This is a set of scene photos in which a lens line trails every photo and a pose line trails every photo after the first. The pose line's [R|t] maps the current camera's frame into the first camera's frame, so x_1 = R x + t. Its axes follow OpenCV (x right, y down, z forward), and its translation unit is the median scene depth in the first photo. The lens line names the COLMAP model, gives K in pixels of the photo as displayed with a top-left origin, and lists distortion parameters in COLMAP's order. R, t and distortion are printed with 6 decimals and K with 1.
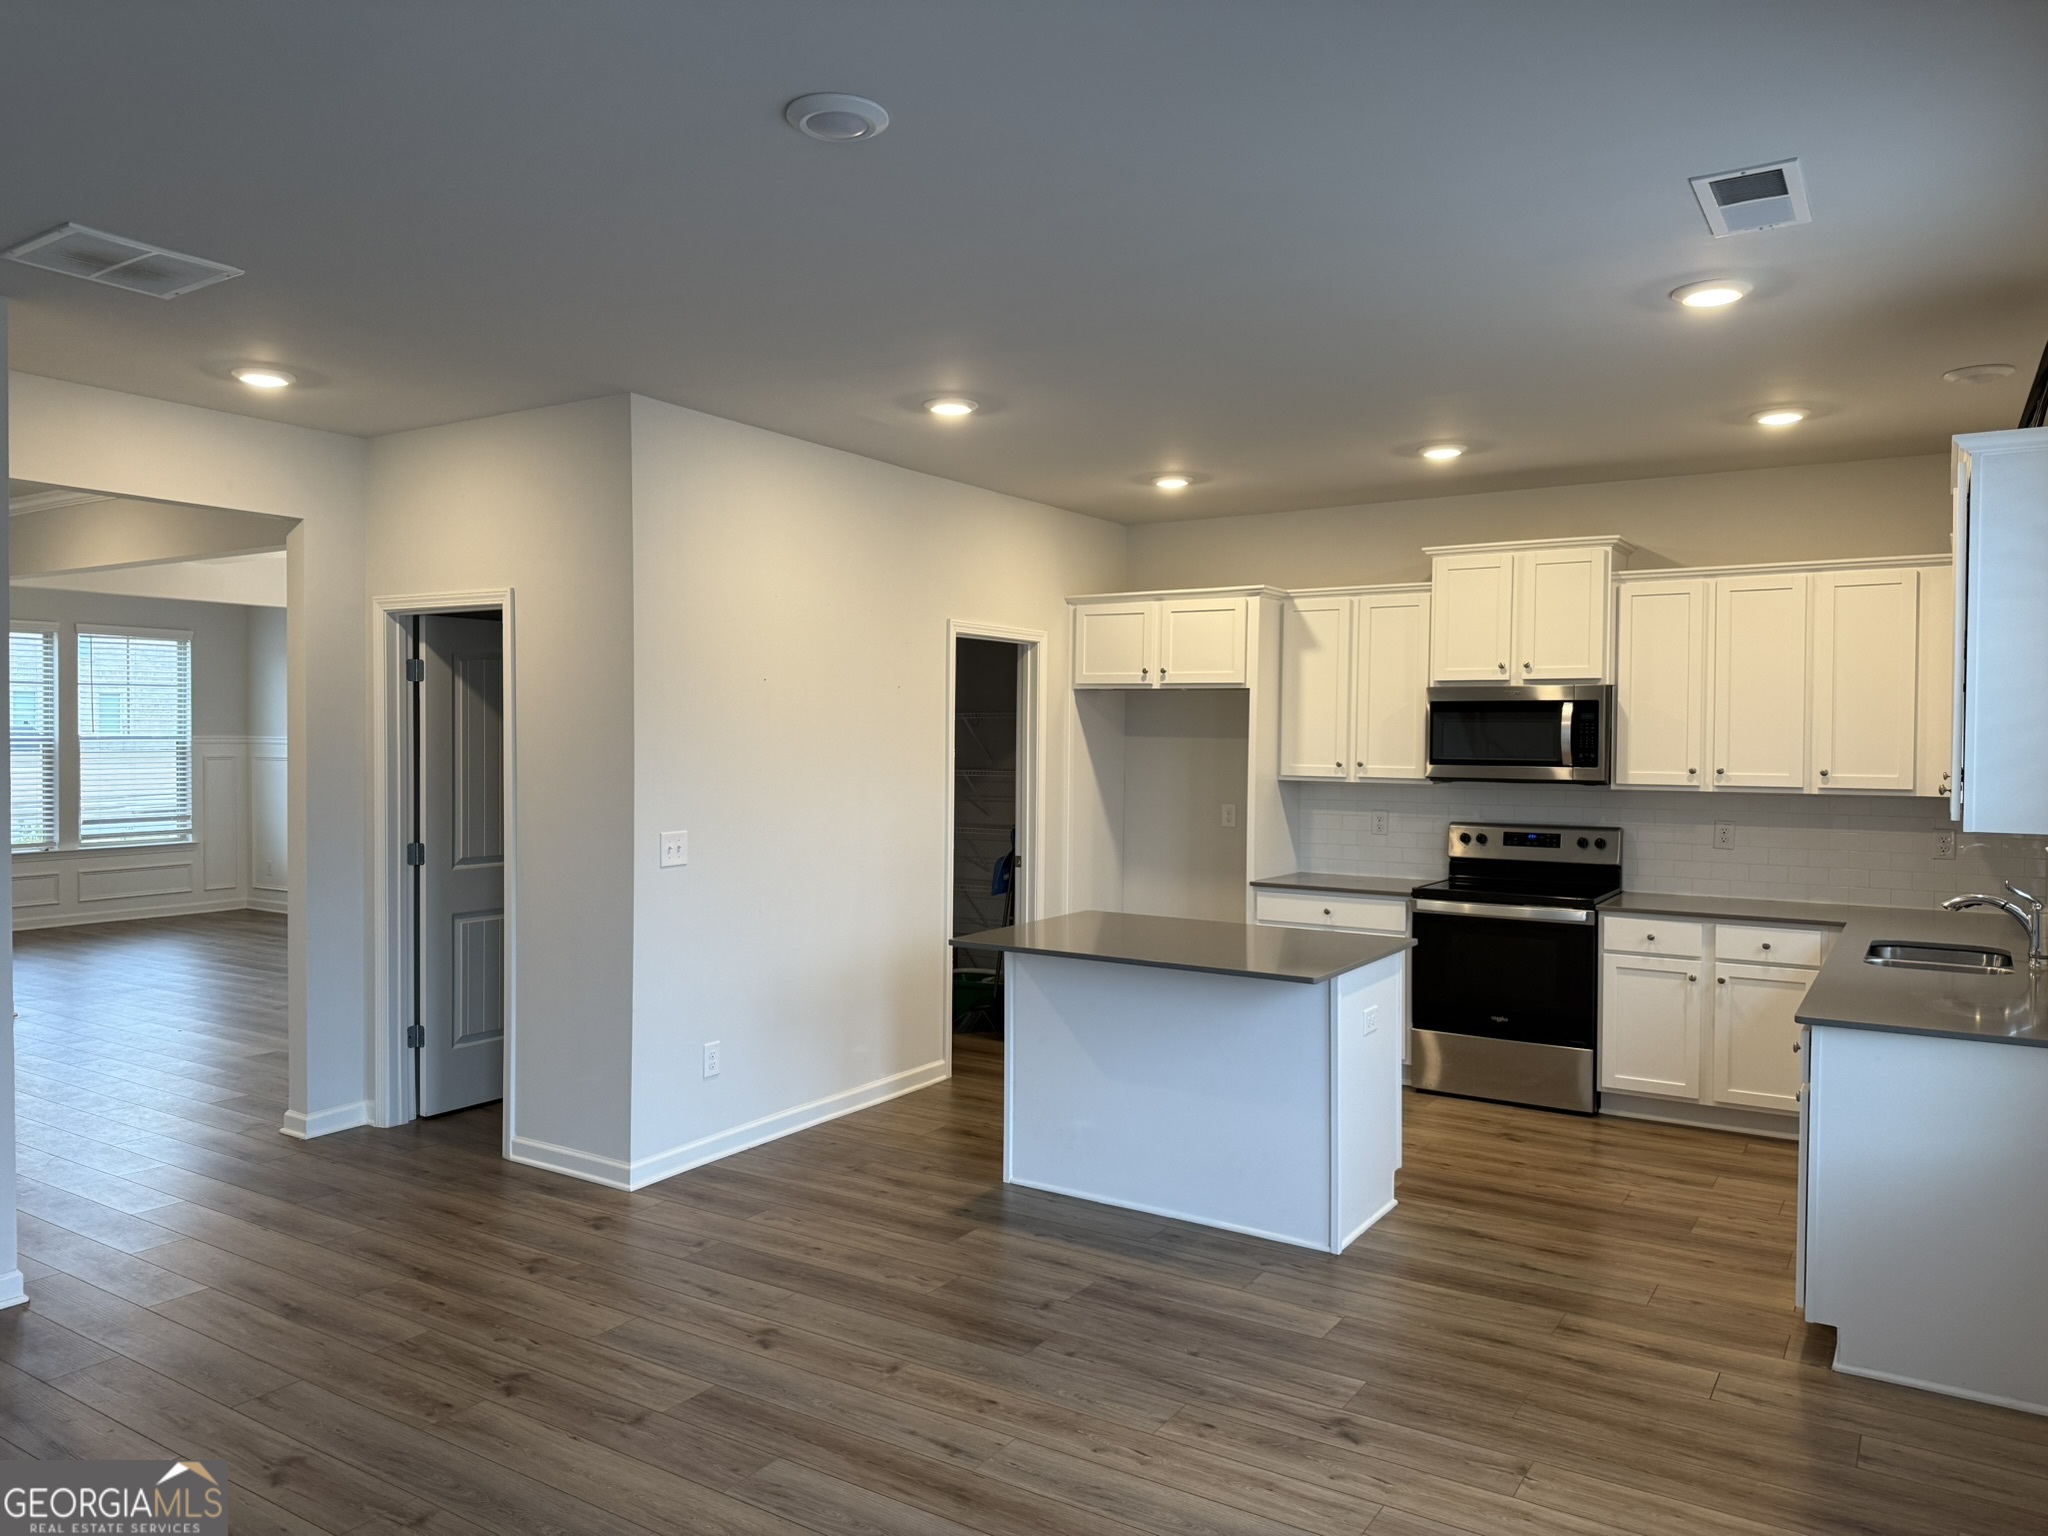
lens RADIAL K [[1432.8, 0, 1014.5], [0, 1432.8, 763.8], [0, 0, 1]] dist [0.069468, -0.086923]
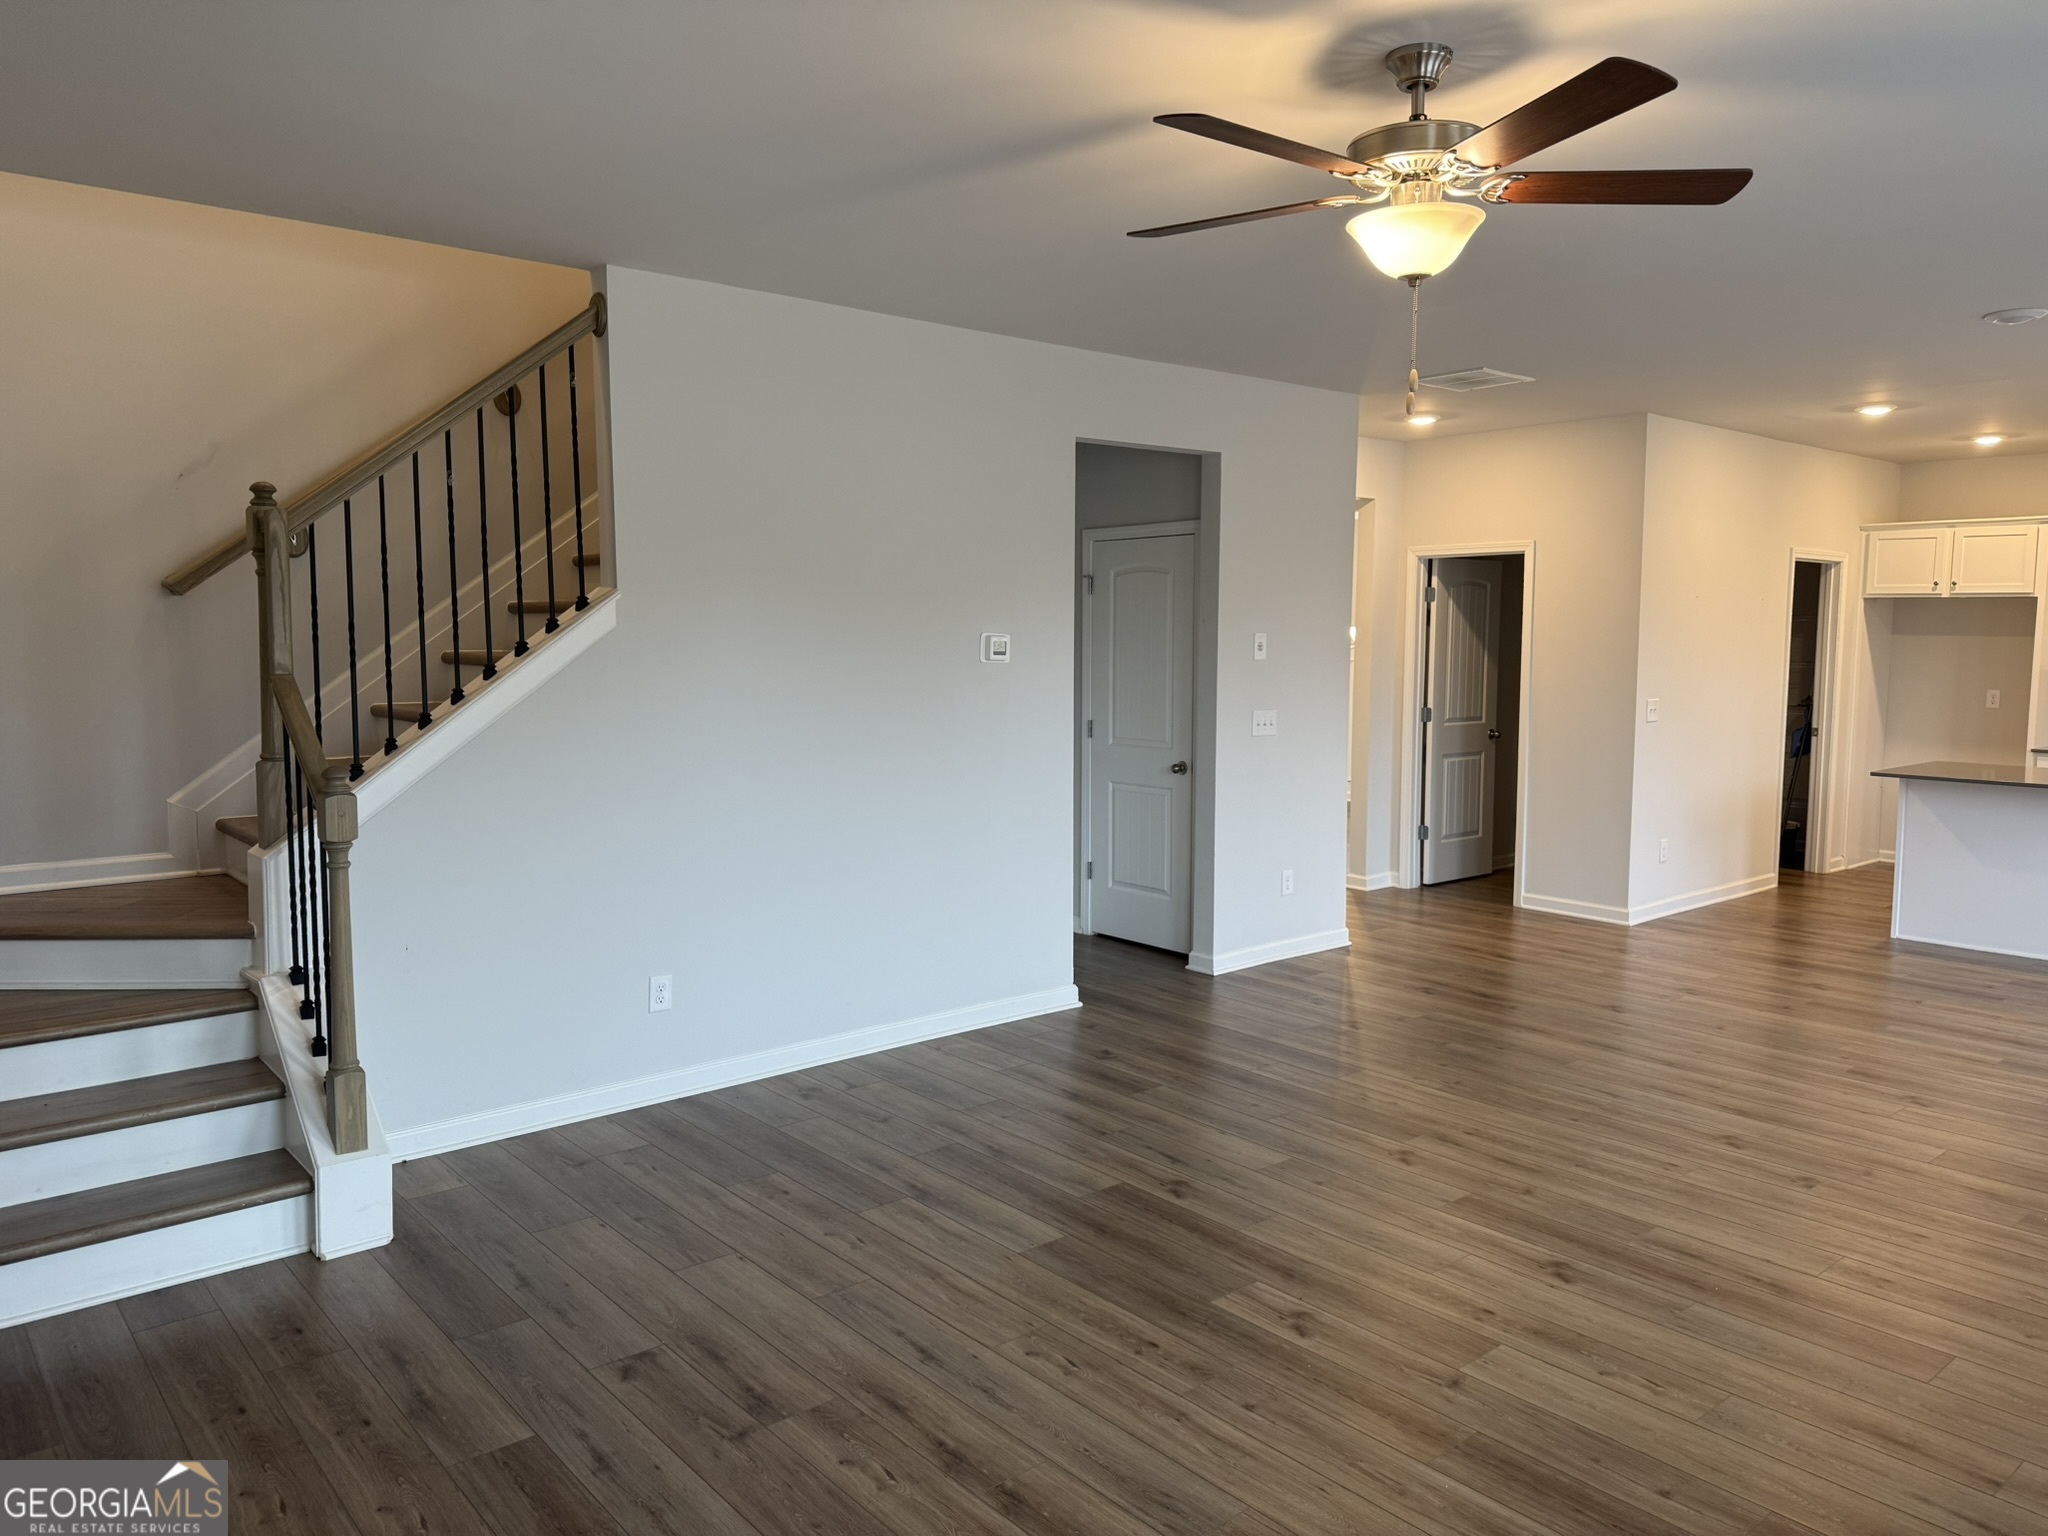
lens RADIAL K [[1432.8, 0, 1041.5], [0, 1432.8, 769.3], [0, 0, 1]] dist [0.069468, -0.086923]
pose [[0.960466, 0.023214, -0.277428, -0.401425], [-0.002700, 0.997247, 0.074100, 0.008500], [0.278385, -0.070421, 0.957885, -0.613760]]
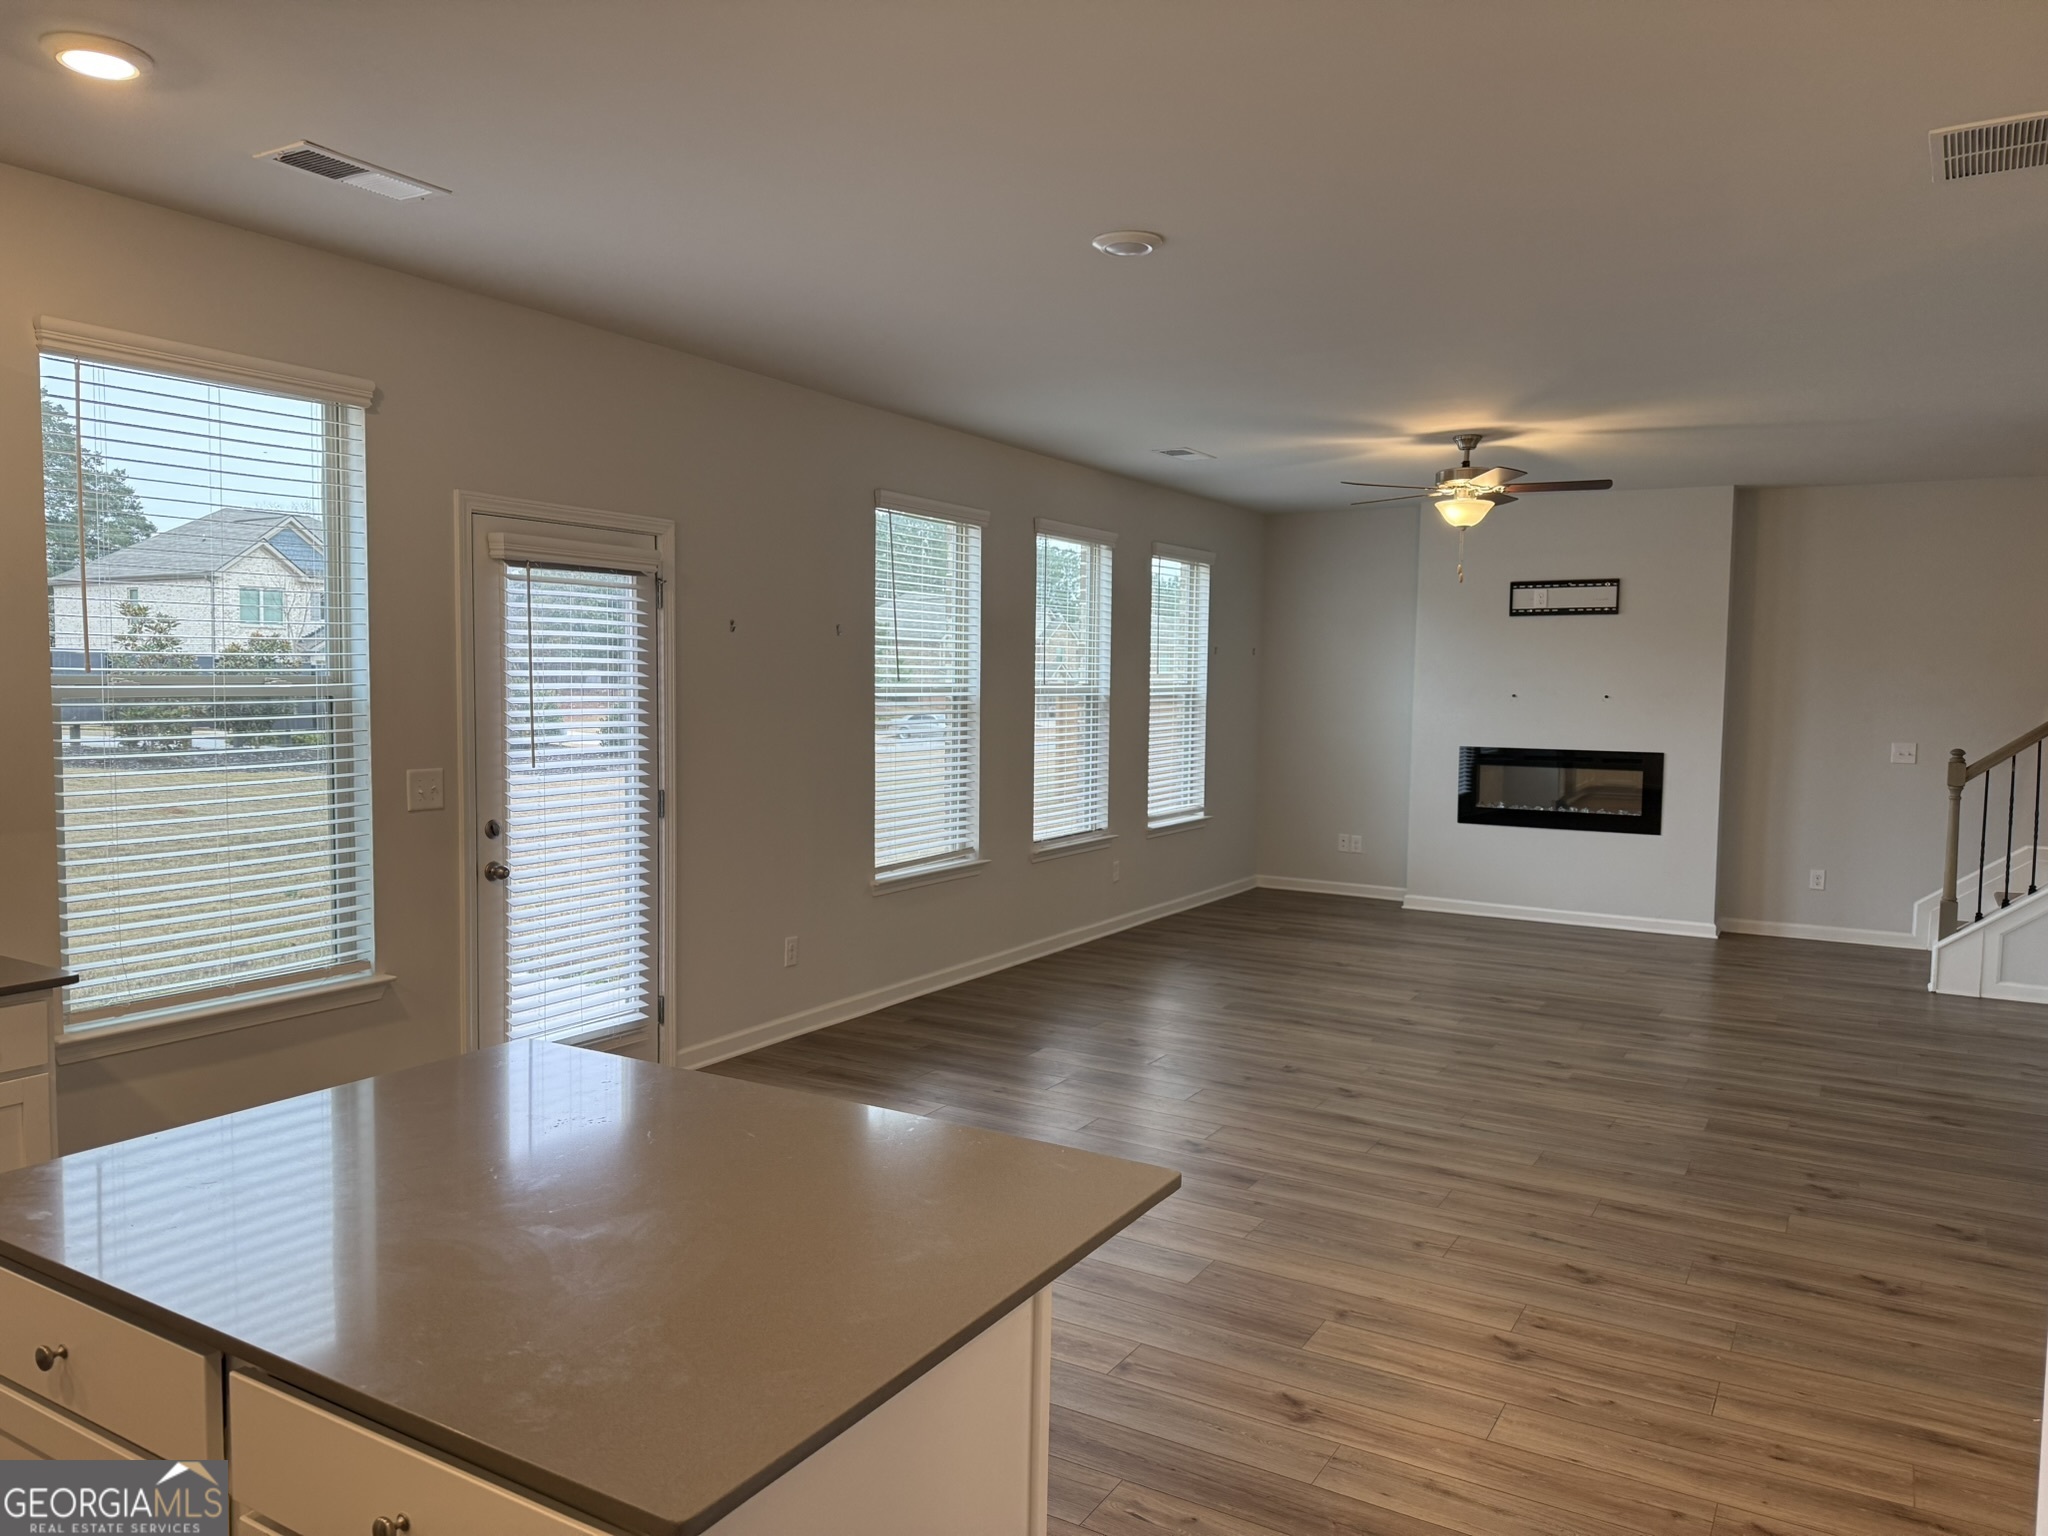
lens RADIAL K [[1432.8, 0, 995.7], [0, 1432.8, 795.2], [0, 0, 1]] dist [0.069468, -0.086923]
pose [[-0.999631, -0.016116, -0.021866, 0.015789], [-0.018396, 0.993934, 0.108425, -0.024505], [0.019987, 0.108787, -0.993864, 1.216623]]
